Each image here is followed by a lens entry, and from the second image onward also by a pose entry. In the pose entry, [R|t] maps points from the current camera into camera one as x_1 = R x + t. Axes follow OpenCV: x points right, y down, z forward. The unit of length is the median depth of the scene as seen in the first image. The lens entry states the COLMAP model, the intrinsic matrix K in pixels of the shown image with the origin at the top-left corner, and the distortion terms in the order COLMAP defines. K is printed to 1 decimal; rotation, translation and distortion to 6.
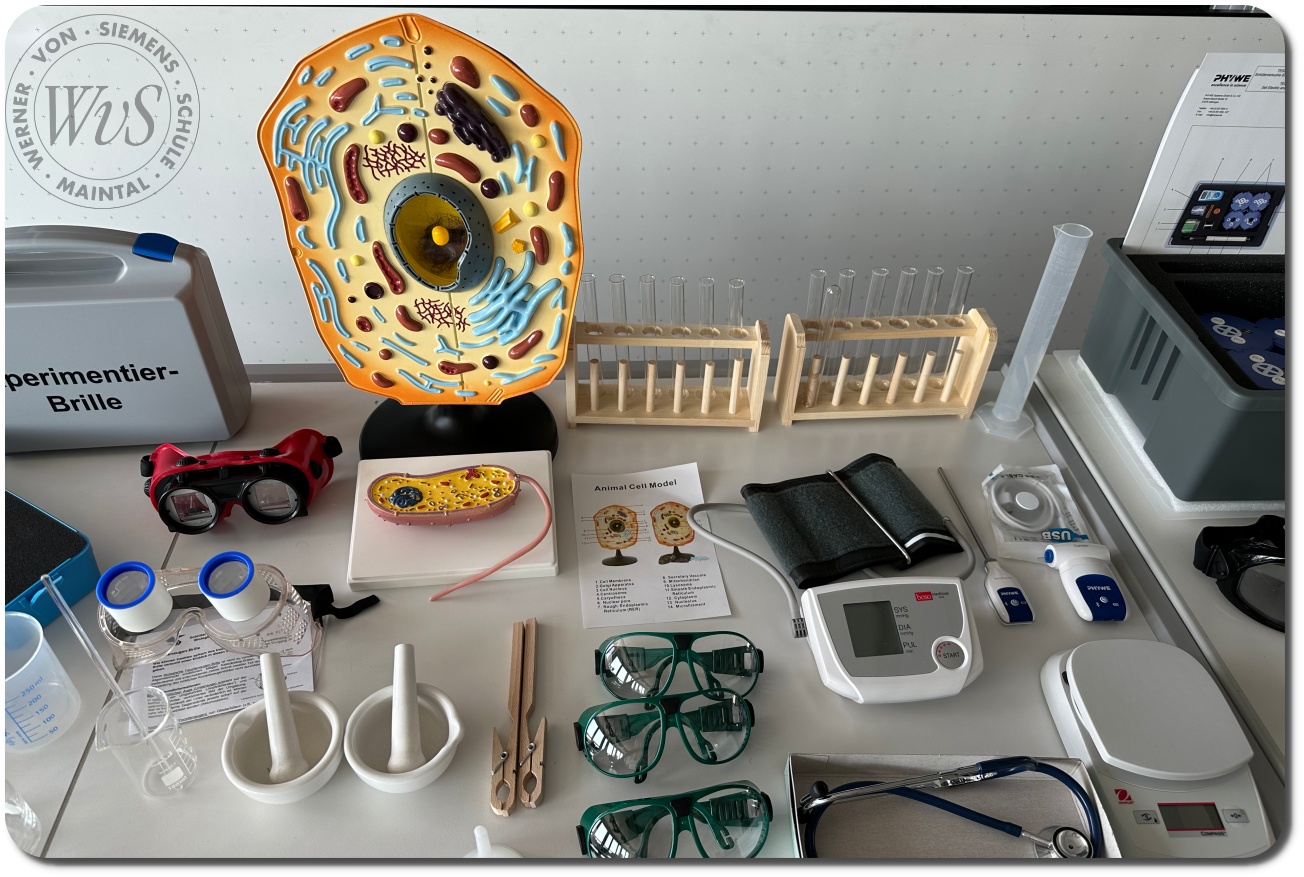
lens RADIAL K [[918.8, 0, 658.7], [0, 918.8, 447.0], [0, 0, 1]] dist [0.046081, -0.046191]
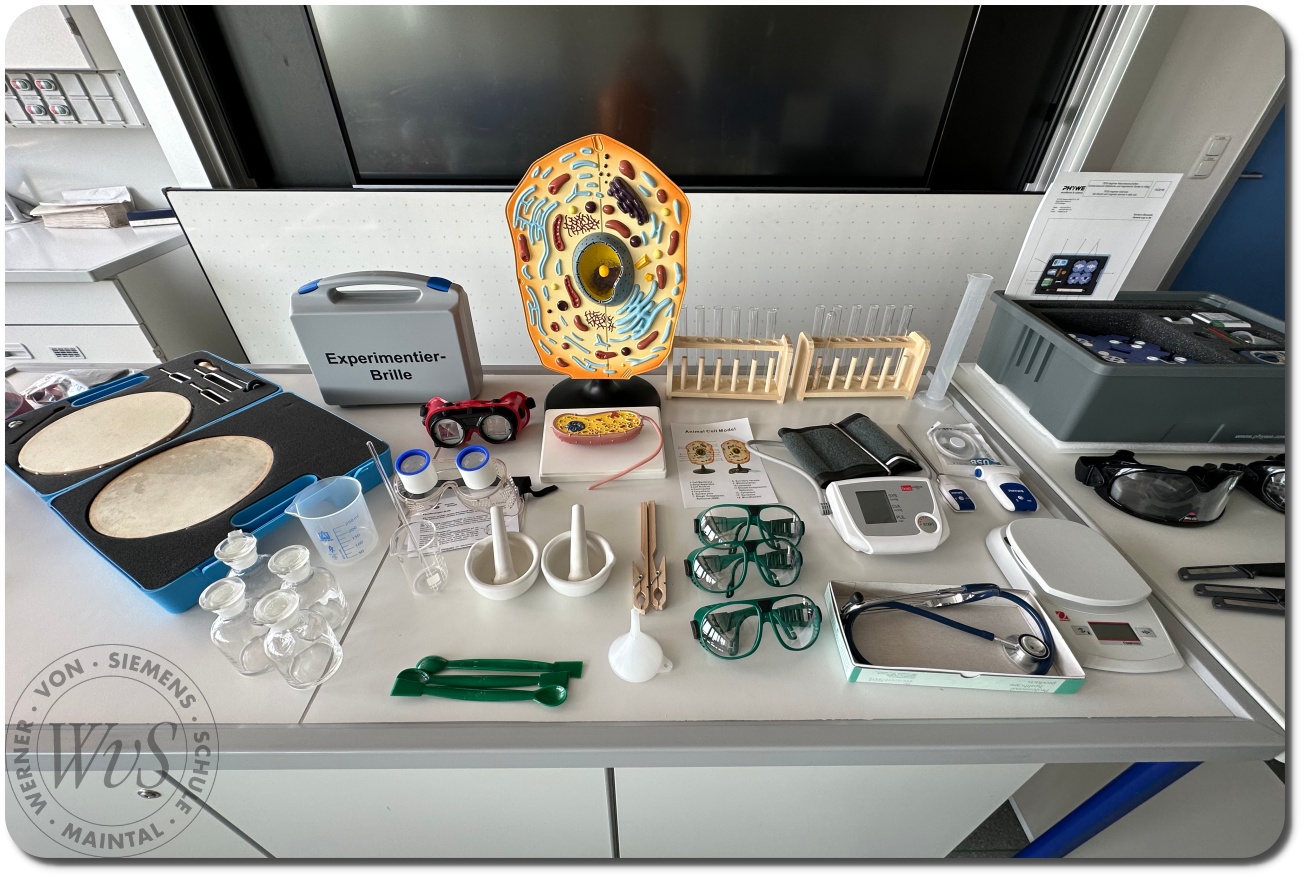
lens RADIAL K [[513.4, 0, 649.7], [0, 513.4, 414.4], [0, 0, 1]] dist [0.007429, 0.000708]
pose [[0.998529, 0.014988, -0.052105, -0.095631], [-0.021704, 0.991169, -0.130818, 0.151171], [0.049684, 0.131757, 0.990036, 0.096468]]
